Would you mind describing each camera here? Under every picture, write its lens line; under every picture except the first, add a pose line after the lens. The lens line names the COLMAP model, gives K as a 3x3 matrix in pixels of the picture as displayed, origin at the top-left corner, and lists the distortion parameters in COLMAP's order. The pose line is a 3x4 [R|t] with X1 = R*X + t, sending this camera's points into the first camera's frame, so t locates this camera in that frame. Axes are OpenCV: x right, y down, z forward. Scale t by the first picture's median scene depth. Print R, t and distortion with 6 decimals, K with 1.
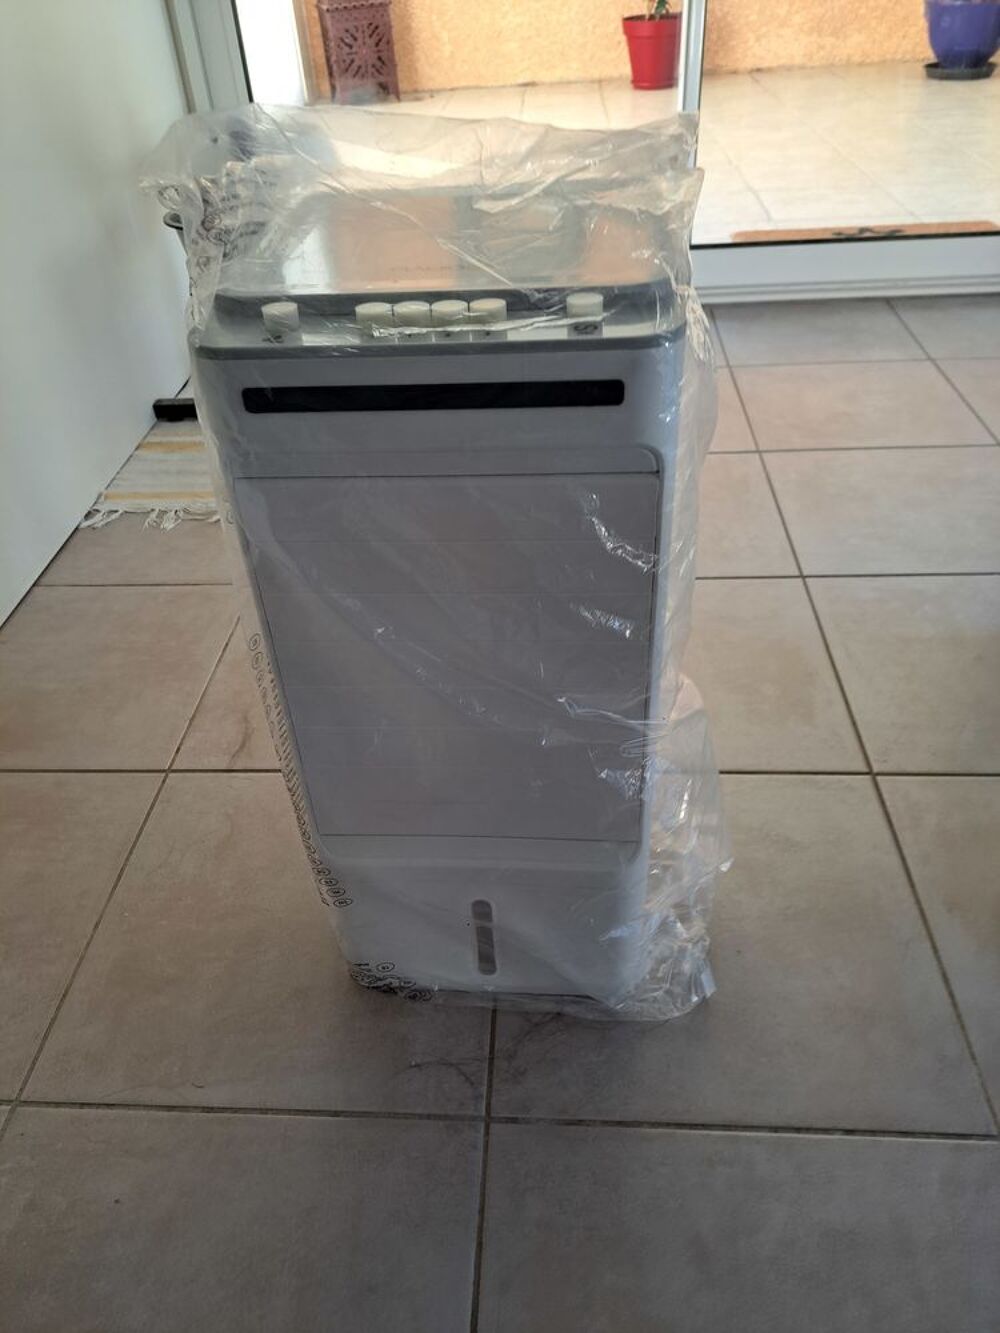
lens RADIAL K [[954.7, 0, 500.0], [0, 954.7, 666.5], [0, 0, 1]] dist [0.019428, -0.007348]
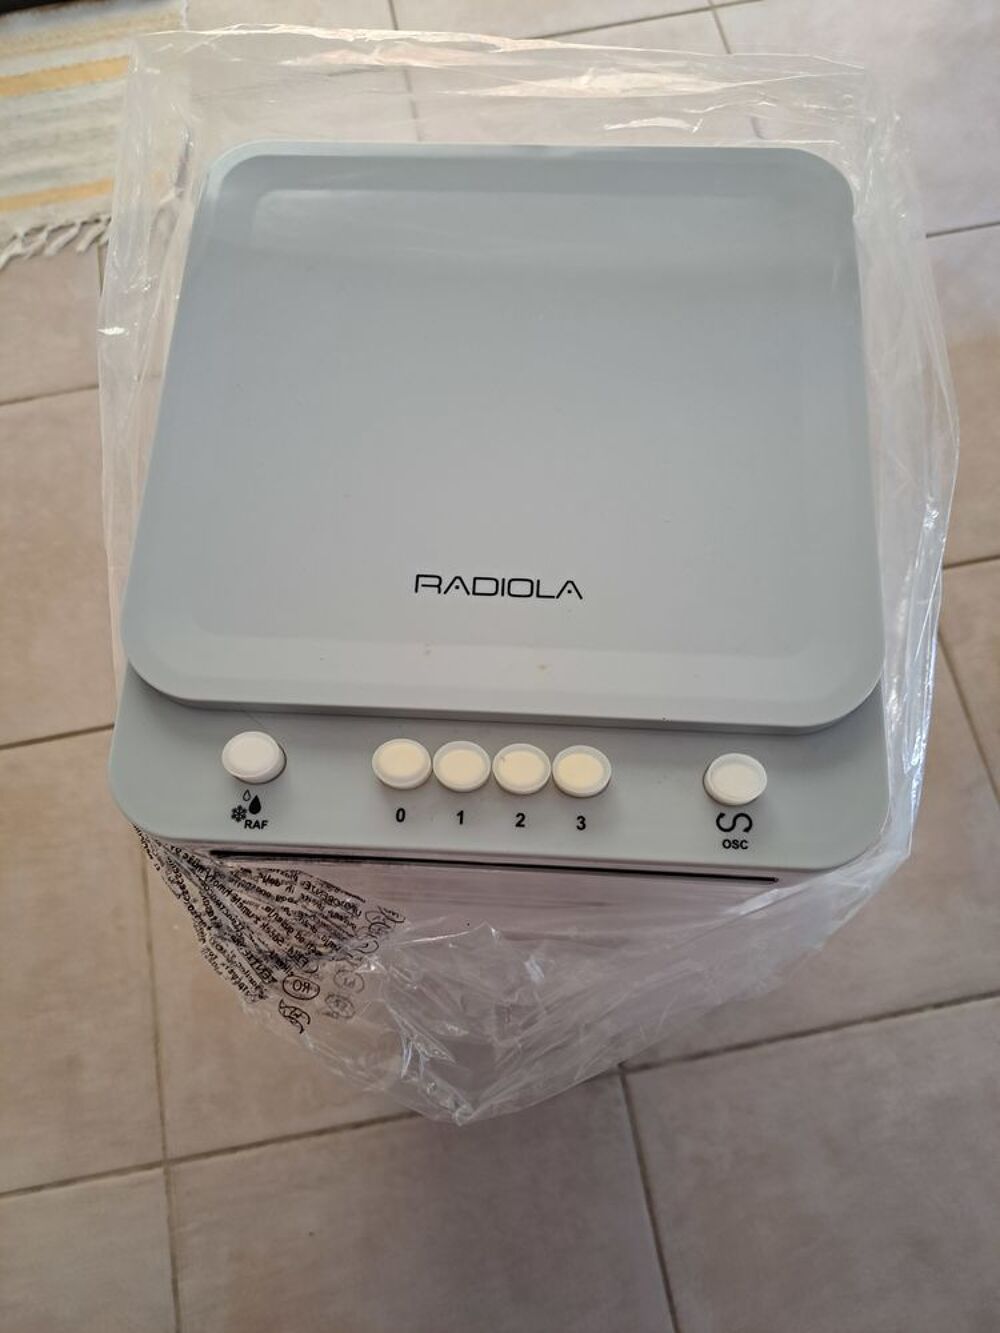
lens RADIAL K [[954.7, 0, 500.0], [0, 954.7, 666.5], [0, 0, 1]] dist [0.019428, -0.007348]
pose [[0.970709, -0.221712, 0.092566, -0.140184], [0.138095, 0.830139, 0.540184, -0.490390], [-0.196608, -0.511578, 0.836441, 0.354646]]
